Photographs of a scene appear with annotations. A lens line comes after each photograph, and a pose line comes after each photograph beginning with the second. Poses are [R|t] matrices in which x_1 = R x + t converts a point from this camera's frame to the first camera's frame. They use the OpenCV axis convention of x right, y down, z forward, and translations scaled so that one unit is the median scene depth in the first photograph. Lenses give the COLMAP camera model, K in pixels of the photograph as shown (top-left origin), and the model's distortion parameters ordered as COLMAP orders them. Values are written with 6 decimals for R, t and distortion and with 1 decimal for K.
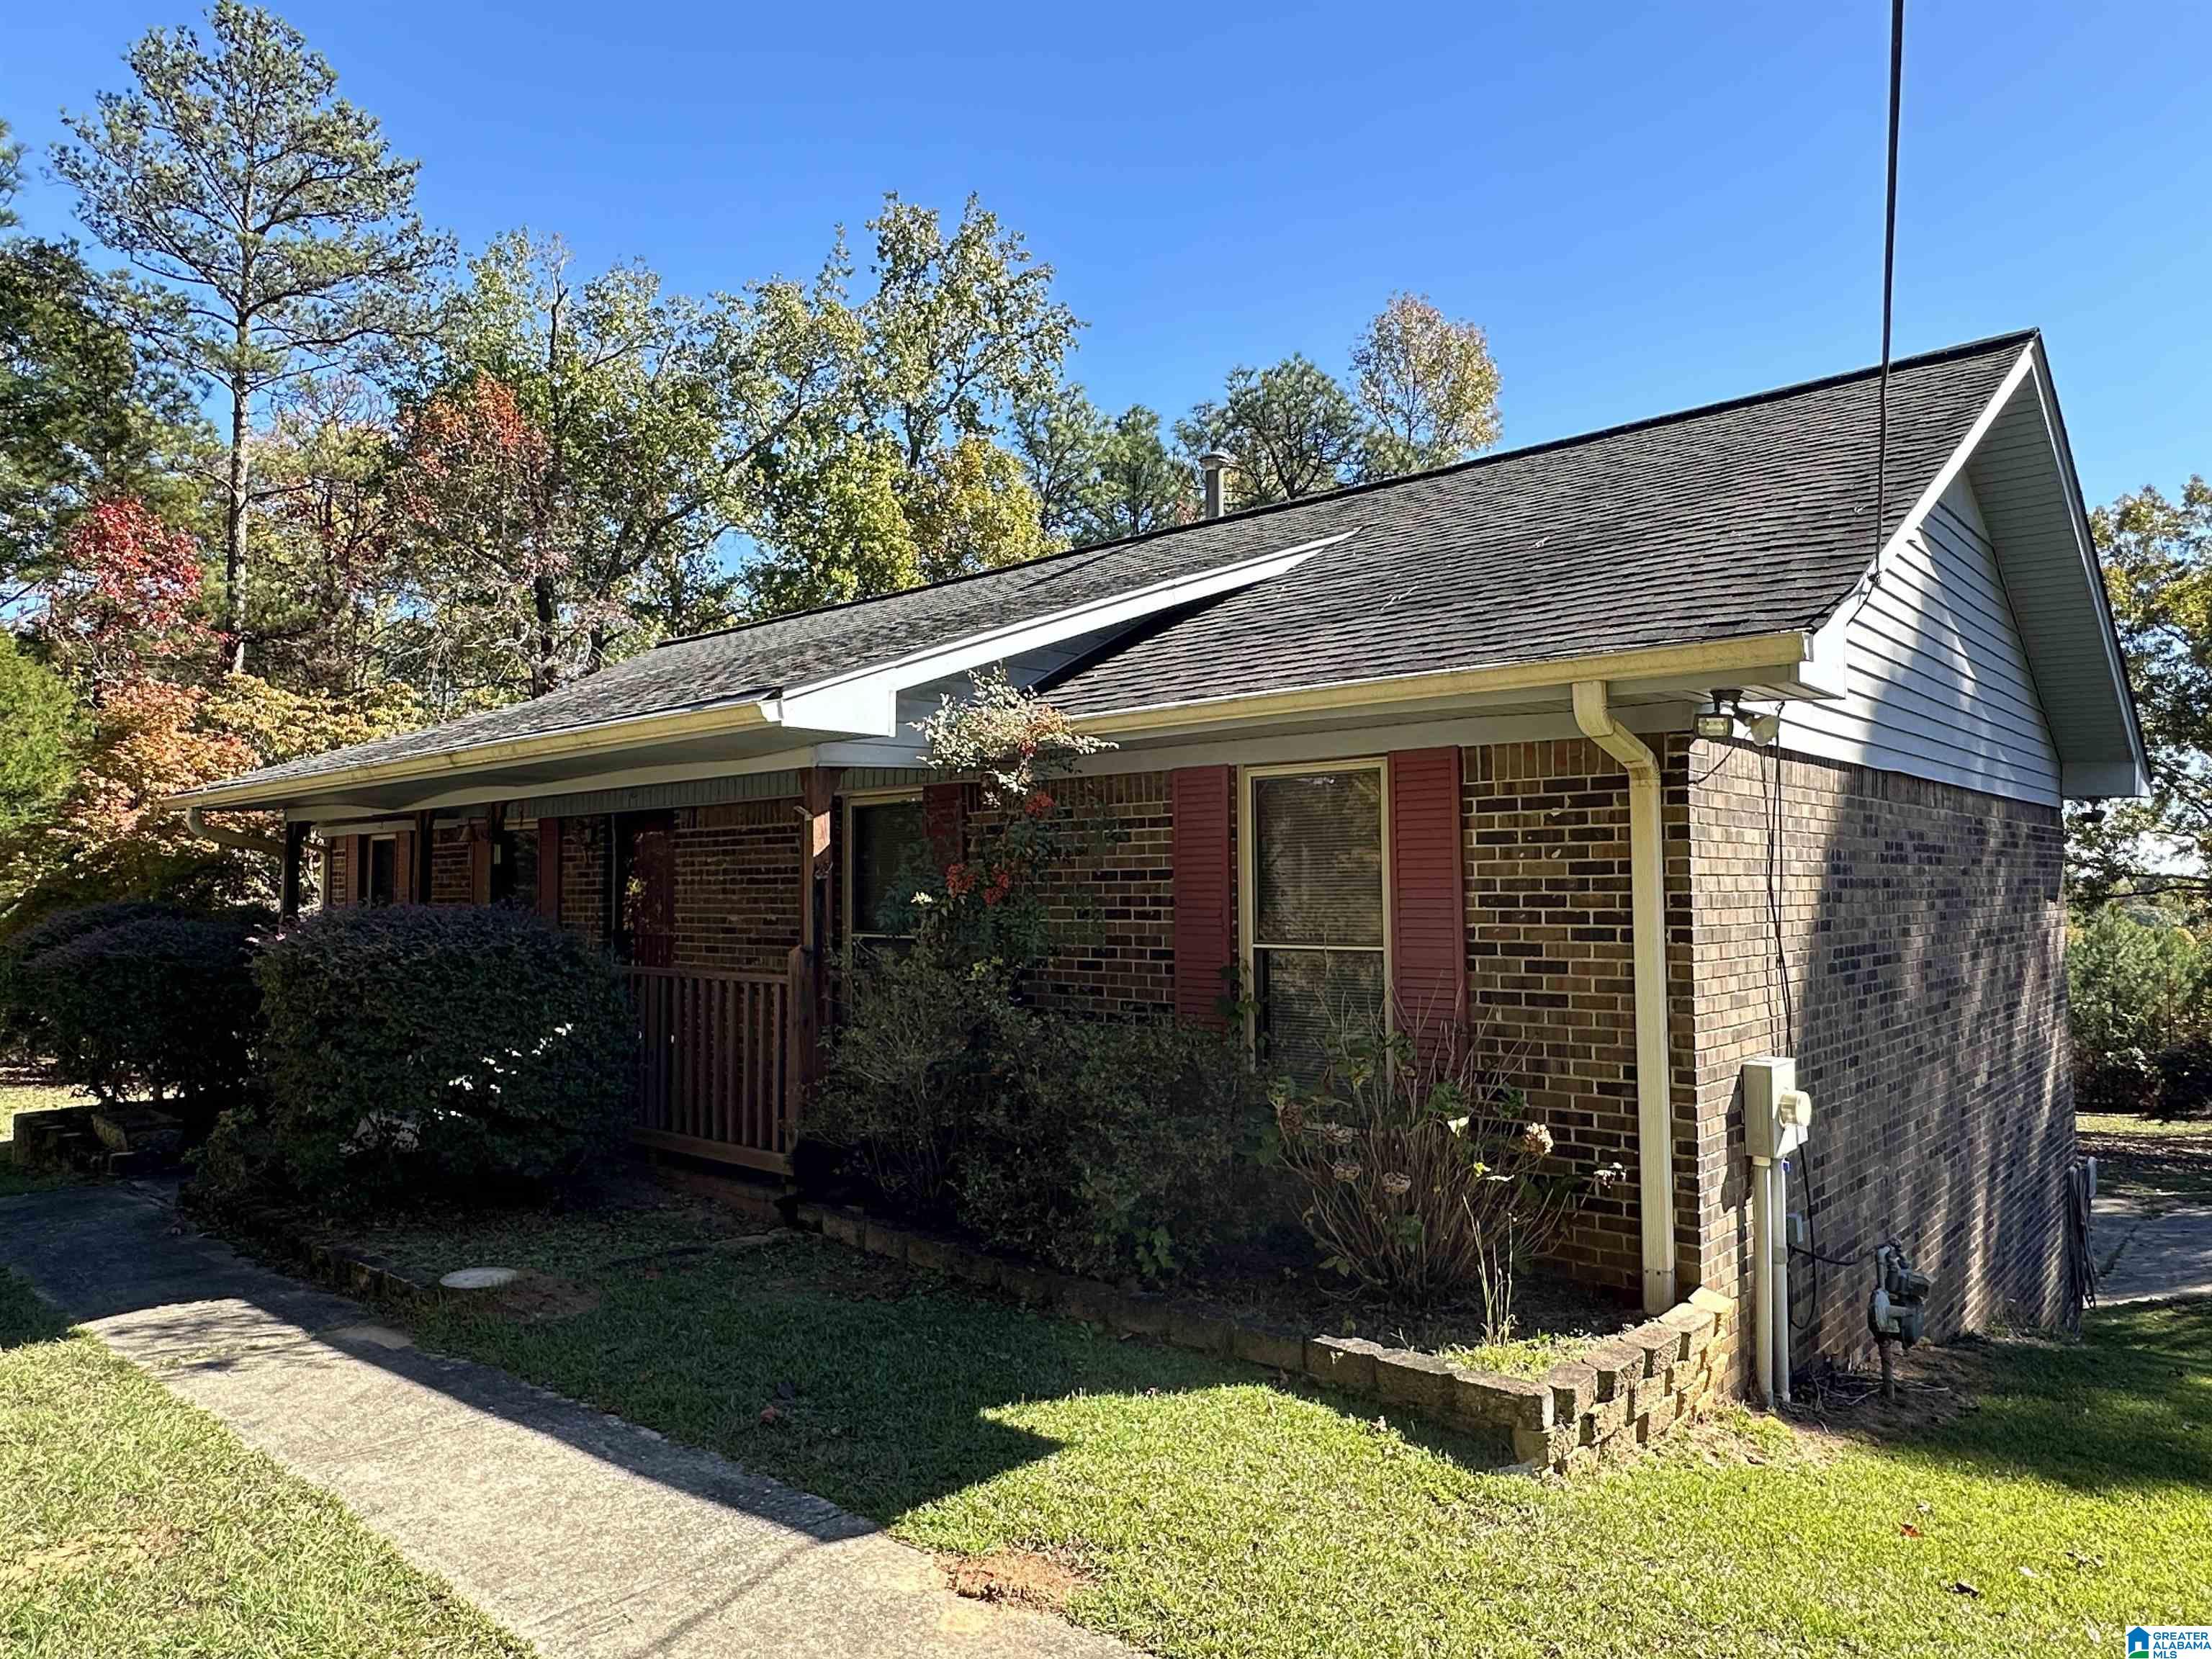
lens RADIAL K [[1415.8, 0, 1104.9], [0, 1415.8, 836.4], [0, 0, 1]] dist [-0.004402, 0.000240]
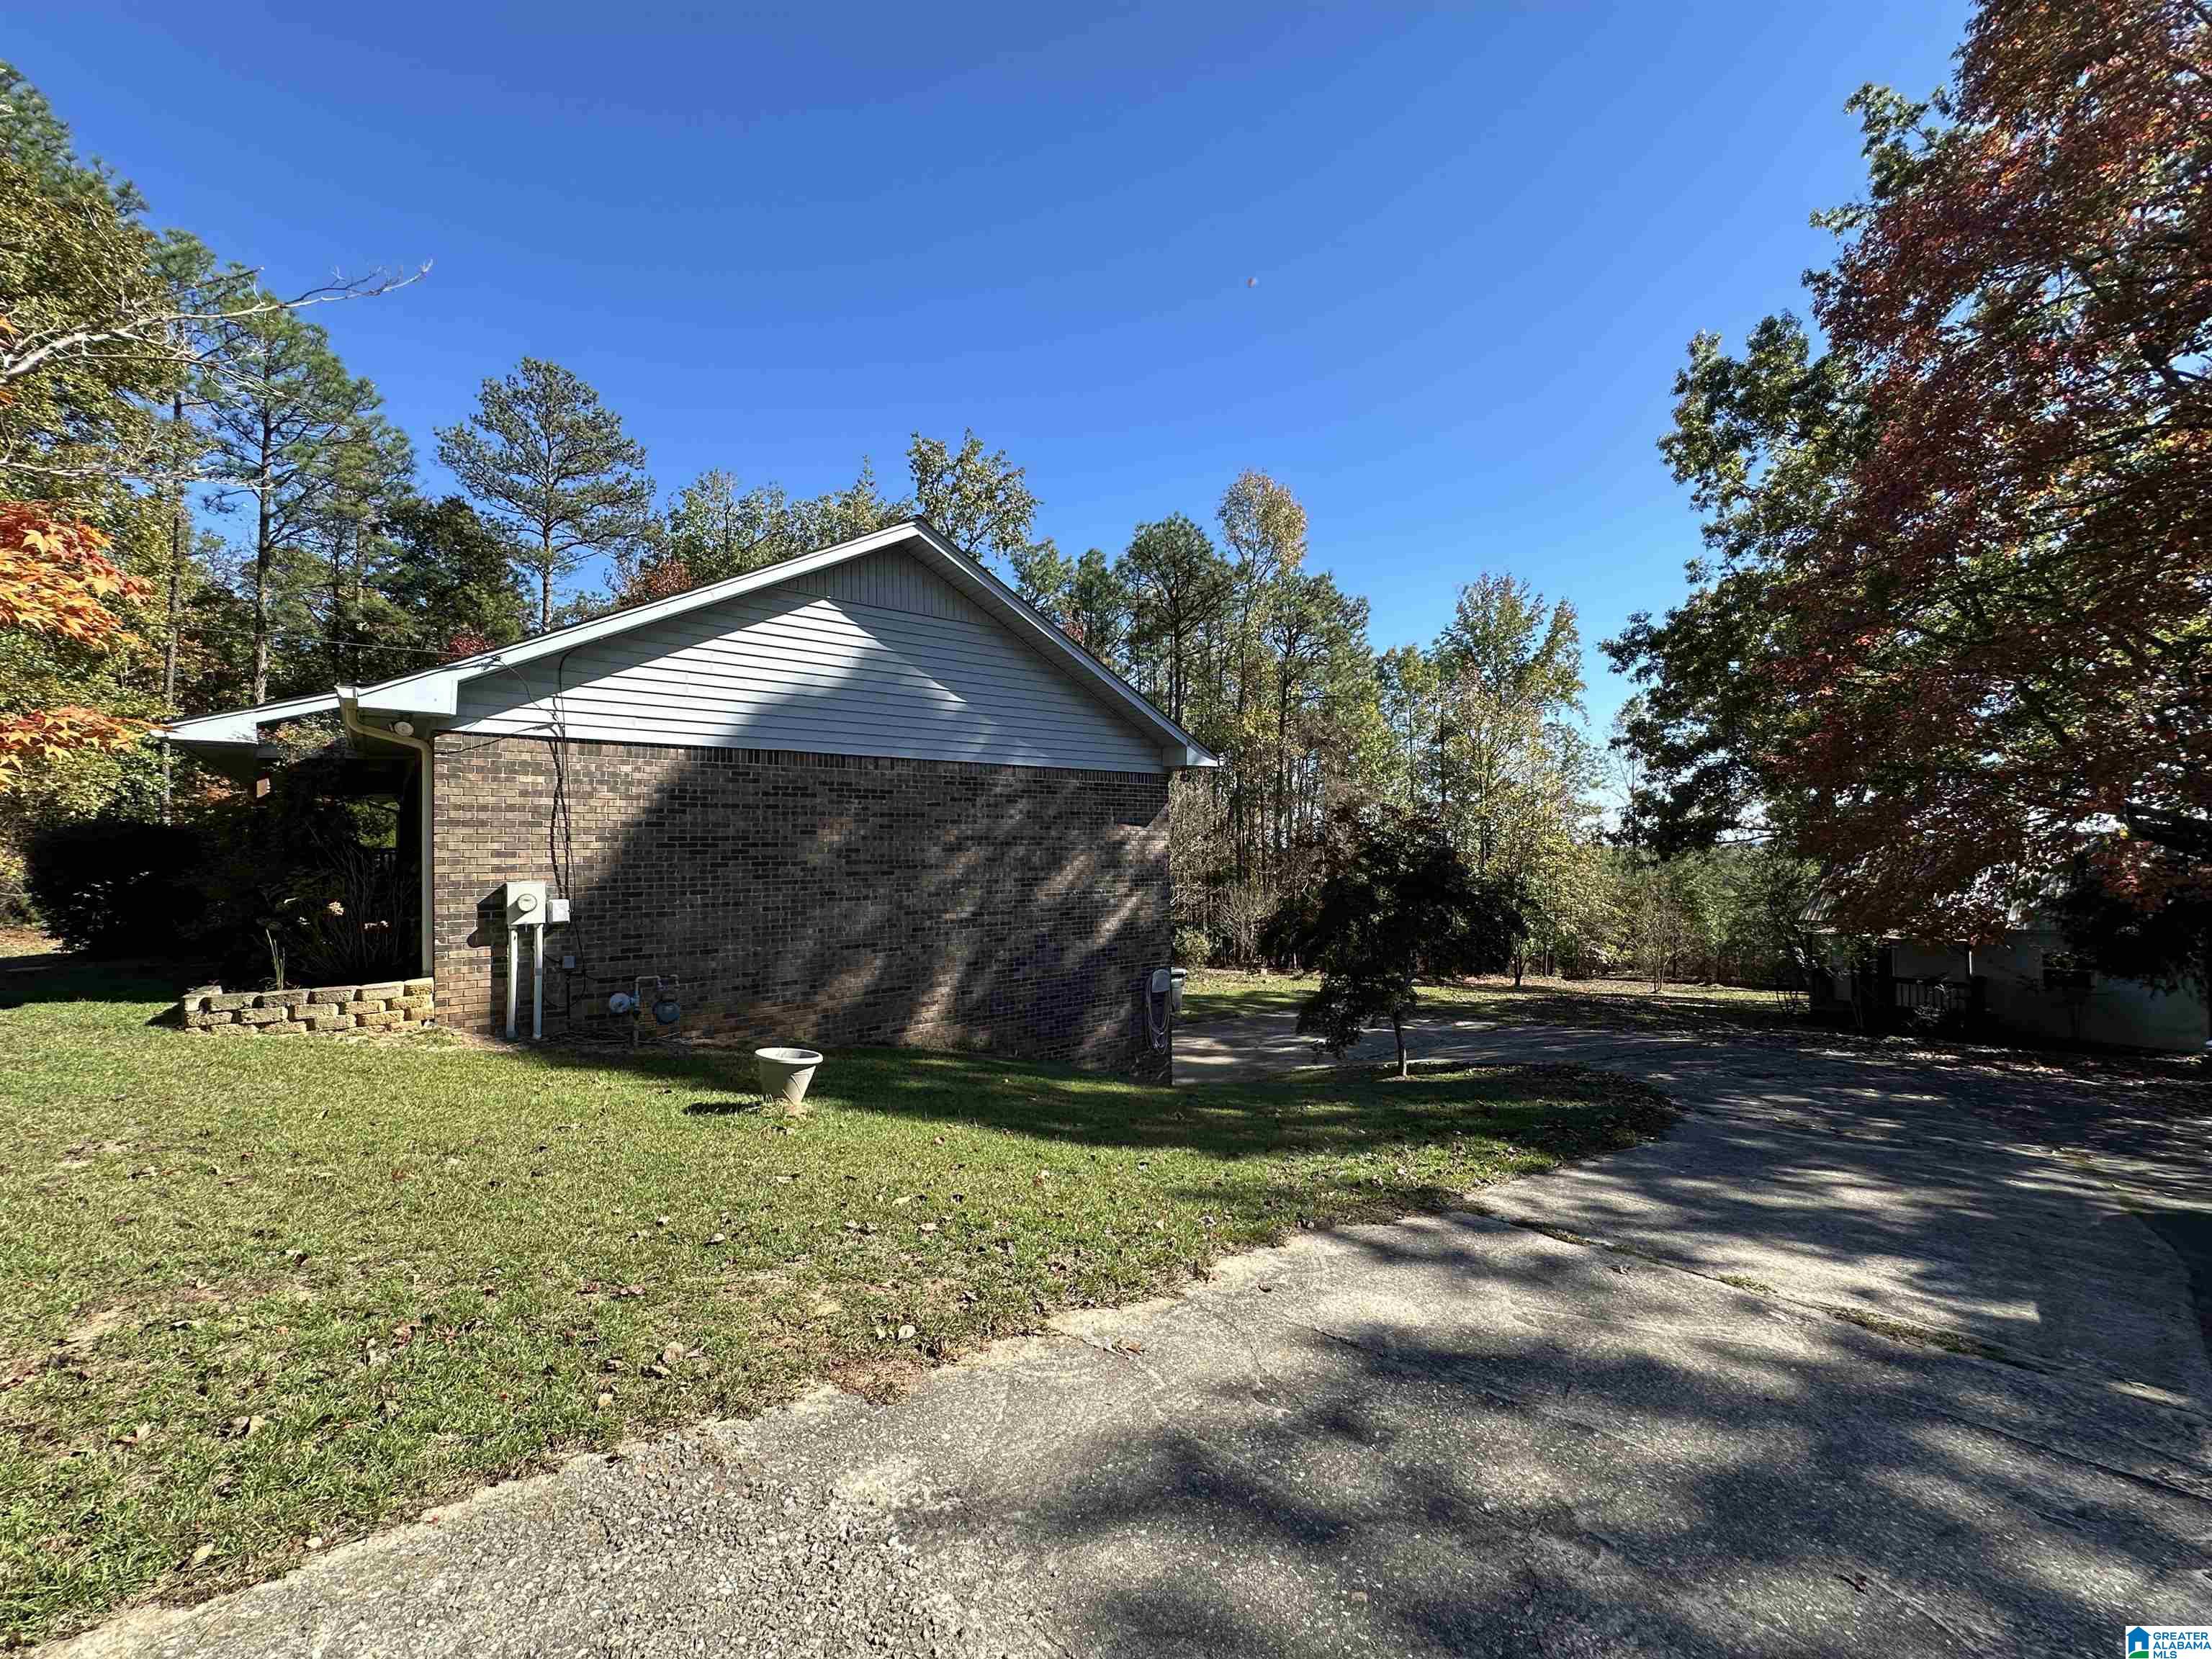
lens RADIAL K [[883.6, 0, 1109.3], [0, 883.6, 835.7], [0, 0, 1]] dist [0.001132, 0.000315]
pose [[0.987710, -0.005934, -0.156185, 0.241624], [0.009440, 0.999720, 0.021719, 0.010210], [0.156012, -0.022926, 0.987489, -0.029570]]
